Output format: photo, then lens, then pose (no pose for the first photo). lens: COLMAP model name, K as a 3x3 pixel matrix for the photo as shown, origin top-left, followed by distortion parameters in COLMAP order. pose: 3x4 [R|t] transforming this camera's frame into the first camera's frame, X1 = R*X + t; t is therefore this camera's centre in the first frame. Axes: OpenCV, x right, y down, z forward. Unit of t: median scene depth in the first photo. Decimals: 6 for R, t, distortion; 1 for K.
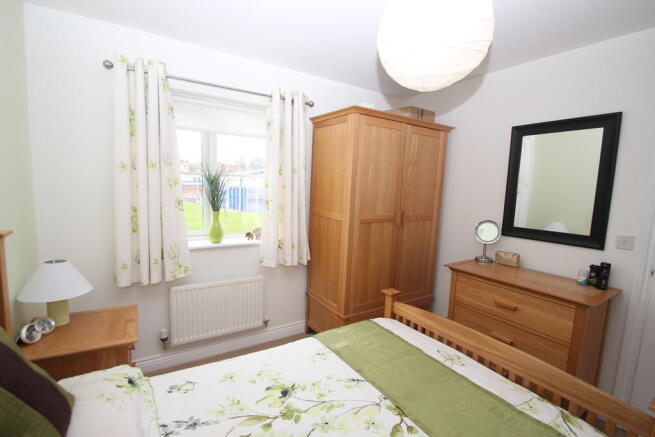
lens RADIAL K [[303.8, 0, 329.4], [0, 303.8, 220.9], [0, 0, 1]] dist [-0.001173, -0.003561]
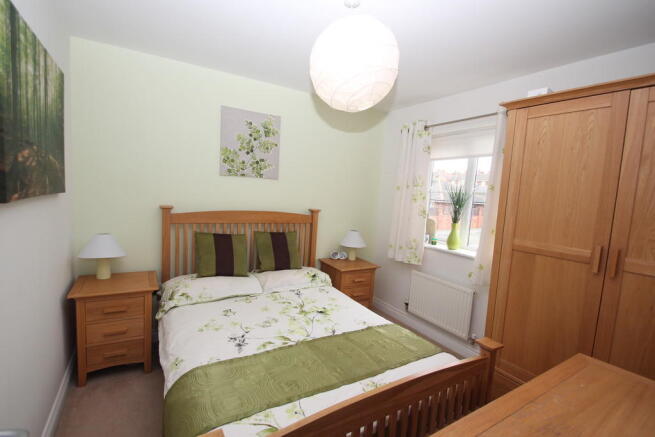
lens RADIAL K [[303.8, 0, 329.3], [0, 303.8, 218.2], [0, 0, 1]] dist [-0.001173, -0.003561]
pose [[-0.021101, 0.051566, -0.998447, 1.136825], [-0.175614, 0.982951, 0.054477, -0.039344], [0.984233, 0.176491, -0.011686, 0.723023]]
